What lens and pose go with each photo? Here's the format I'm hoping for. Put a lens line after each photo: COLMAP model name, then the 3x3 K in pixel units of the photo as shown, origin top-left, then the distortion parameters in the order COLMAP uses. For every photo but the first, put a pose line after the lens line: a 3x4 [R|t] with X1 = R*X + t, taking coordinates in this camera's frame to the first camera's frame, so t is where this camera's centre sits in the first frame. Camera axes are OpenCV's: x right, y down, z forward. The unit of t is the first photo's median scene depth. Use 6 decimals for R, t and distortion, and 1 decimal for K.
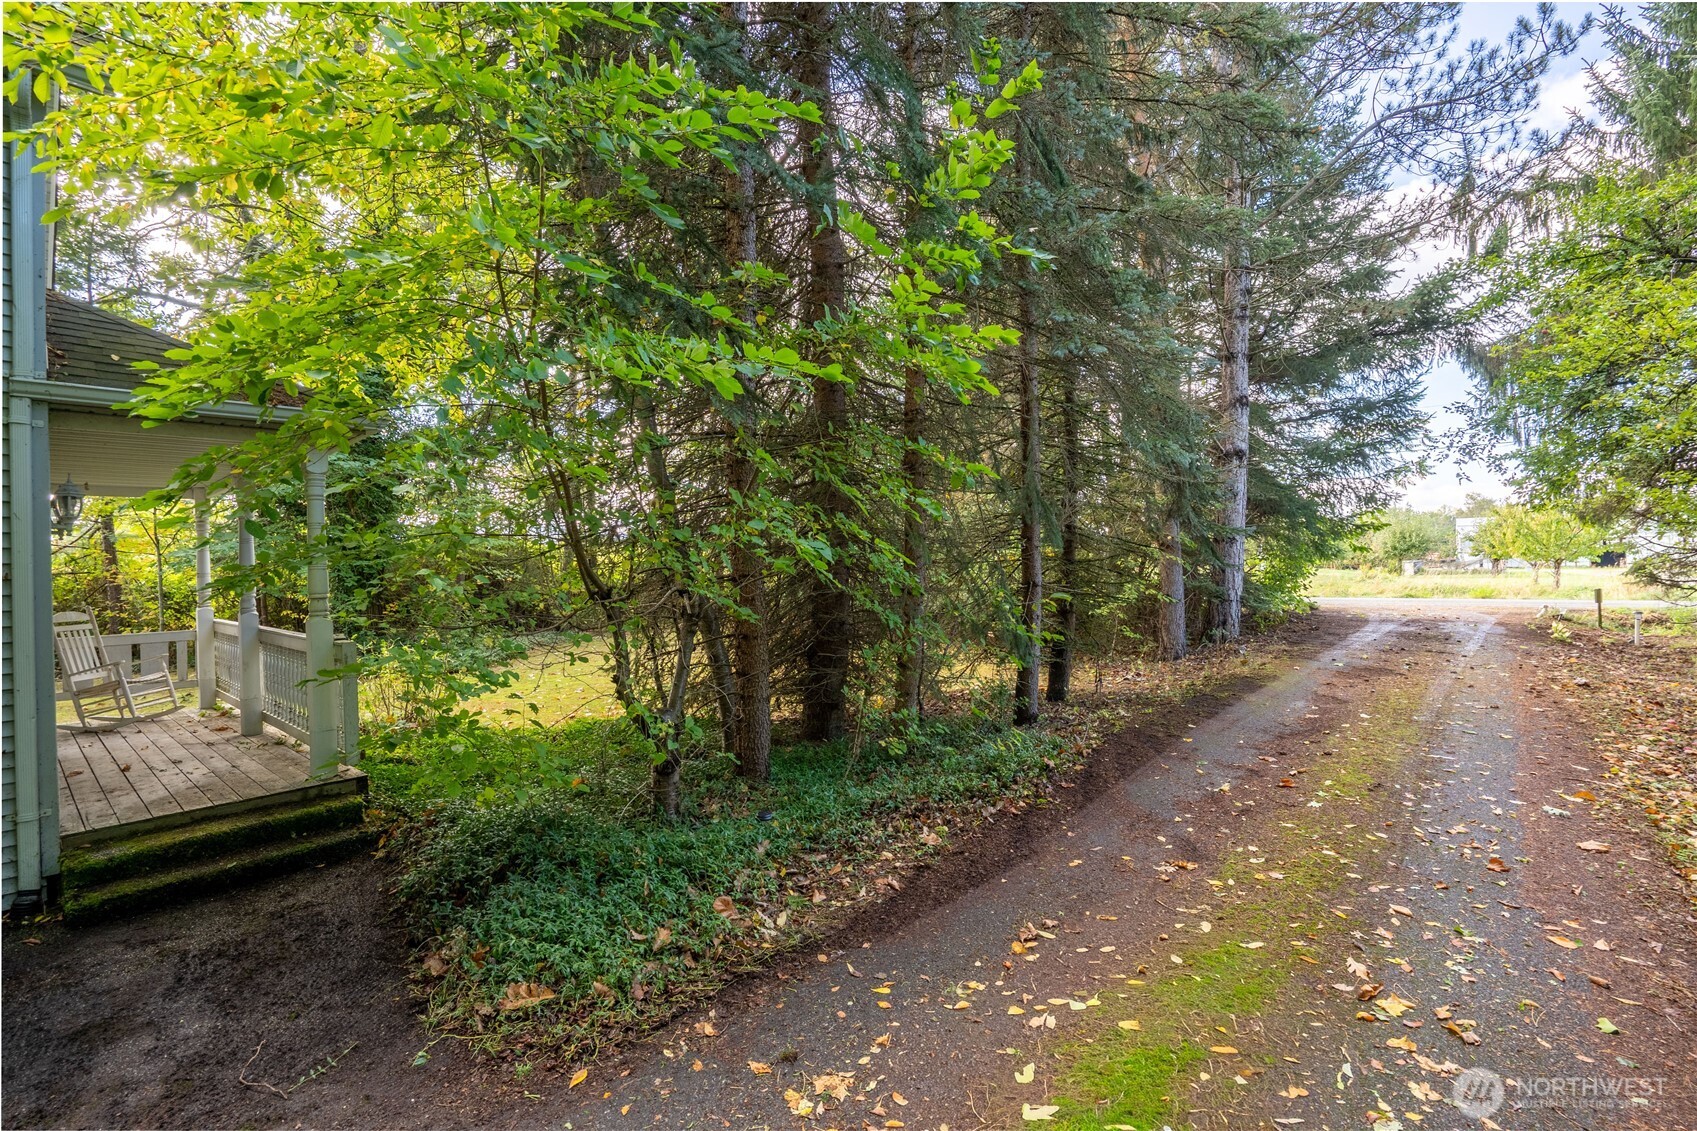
lens RADIAL K [[789.9, 0, 848.5], [0, 789.9, 565.5], [0, 0, 1]] dist [-0.001844, -0.000247]
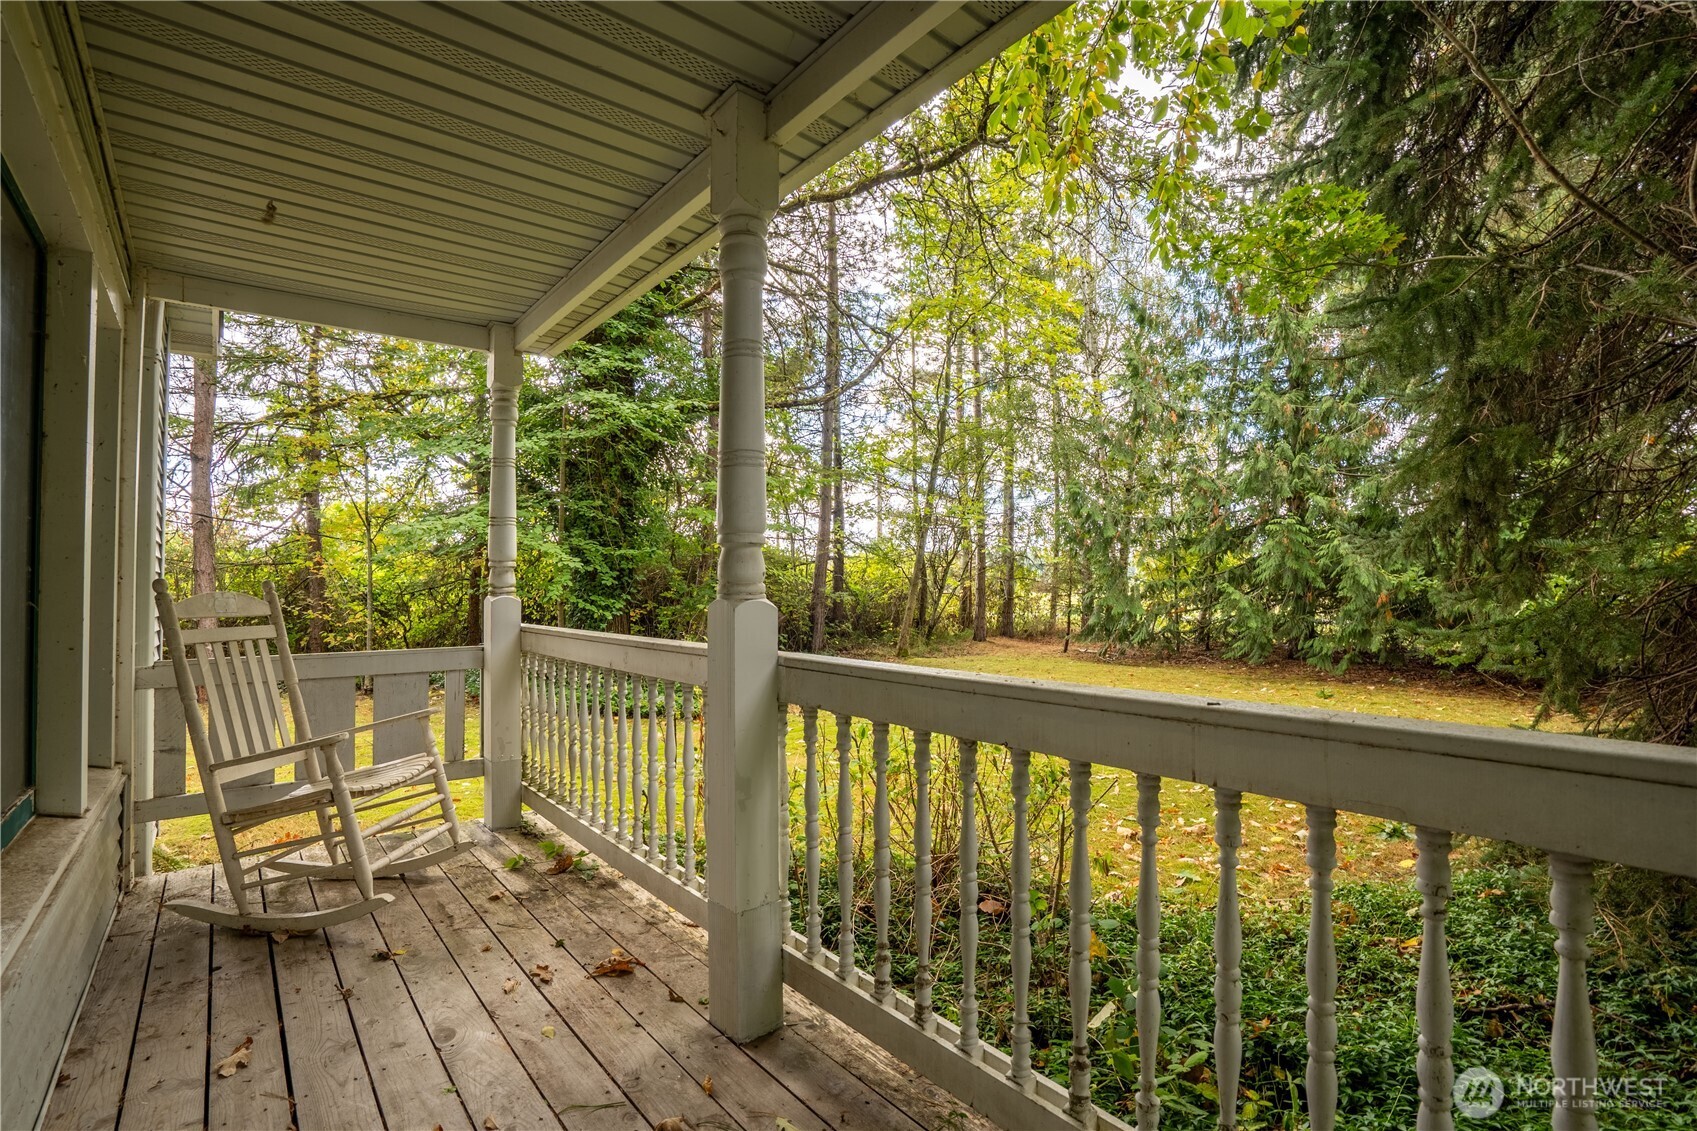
lens RADIAL K [[789.9, 0, 848.5], [0, 789.9, 565.5], [0, 0, 1]] dist [-0.001844, -0.000247]
pose [[0.987734, 0.012090, -0.155674, -0.390244], [-0.016018, 0.999584, -0.023998, 0.031102], [0.155319, 0.026198, 0.987517, 0.415730]]
